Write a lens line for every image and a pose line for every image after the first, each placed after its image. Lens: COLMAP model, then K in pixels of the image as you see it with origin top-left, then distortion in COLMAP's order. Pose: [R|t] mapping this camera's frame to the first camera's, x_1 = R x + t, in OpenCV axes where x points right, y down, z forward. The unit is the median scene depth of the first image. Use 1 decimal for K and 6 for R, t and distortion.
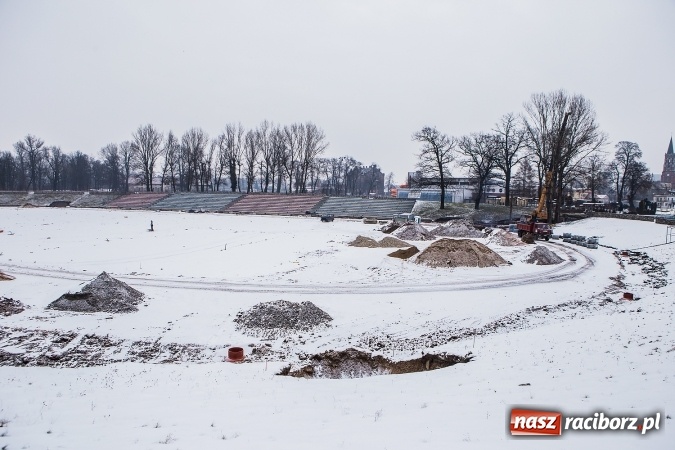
lens RADIAL K [[464.1, 0, 337.5], [0, 464.1, 225.0], [0, 0, 1]] dist [-0.108376, 0.077379]
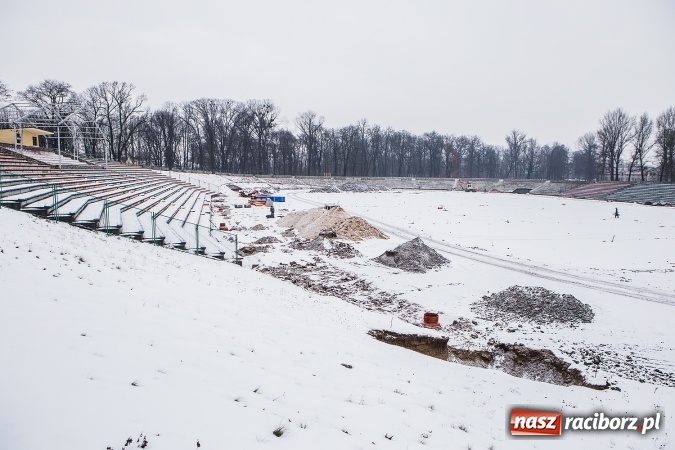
lens RADIAL K [[464.1, 0, 337.5], [0, 464.1, 225.0], [0, 0, 1]] dist [-0.108376, 0.077379]
pose [[0.549235, 0.085396, -0.831293, 0.383547], [-0.069118, 0.995999, 0.056649, 0.020938], [0.832805, 0.026343, 0.552940, 0.191133]]
